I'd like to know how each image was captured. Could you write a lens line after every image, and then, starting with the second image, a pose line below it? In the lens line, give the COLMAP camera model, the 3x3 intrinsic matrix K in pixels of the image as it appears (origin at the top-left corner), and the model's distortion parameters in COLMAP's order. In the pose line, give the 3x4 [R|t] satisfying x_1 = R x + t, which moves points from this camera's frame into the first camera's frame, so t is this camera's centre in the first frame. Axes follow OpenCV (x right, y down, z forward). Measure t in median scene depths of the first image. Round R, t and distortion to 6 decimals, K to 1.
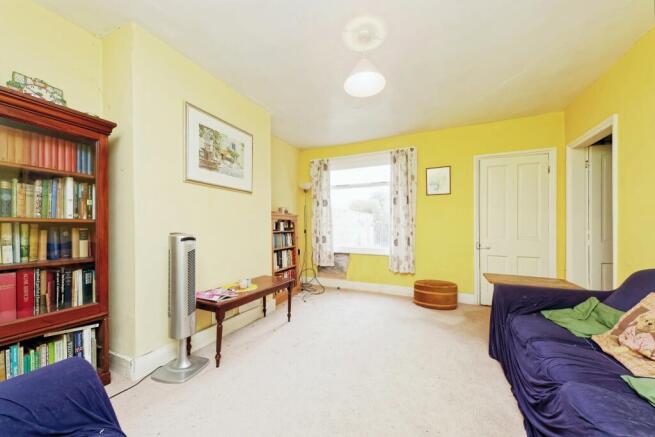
lens RADIAL K [[227.0, 0, 343.6], [0, 227.0, 224.6], [0, 0, 1]] dist [0.008564, -0.000943]
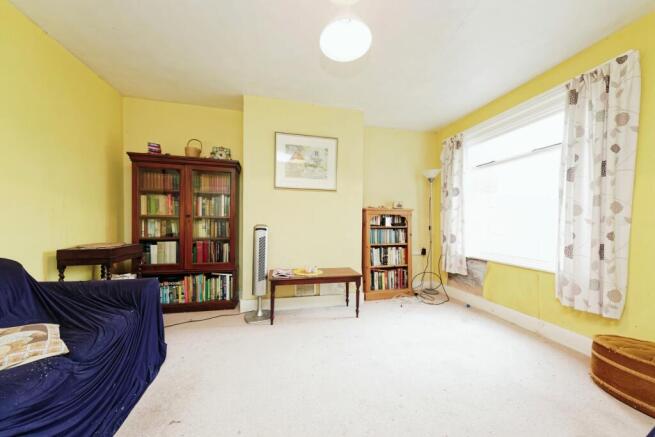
lens RADIAL K [[227.0, 0, 333.1], [0, 227.0, 224.4], [0, 0, 1]] dist [0.008564, -0.000943]
pose [[0.596498, 0.010382, -0.802547, 0.340936], [0.000215, 0.999914, 0.013095, 0.007155], [0.802615, -0.007984, 0.596444, 0.233656]]
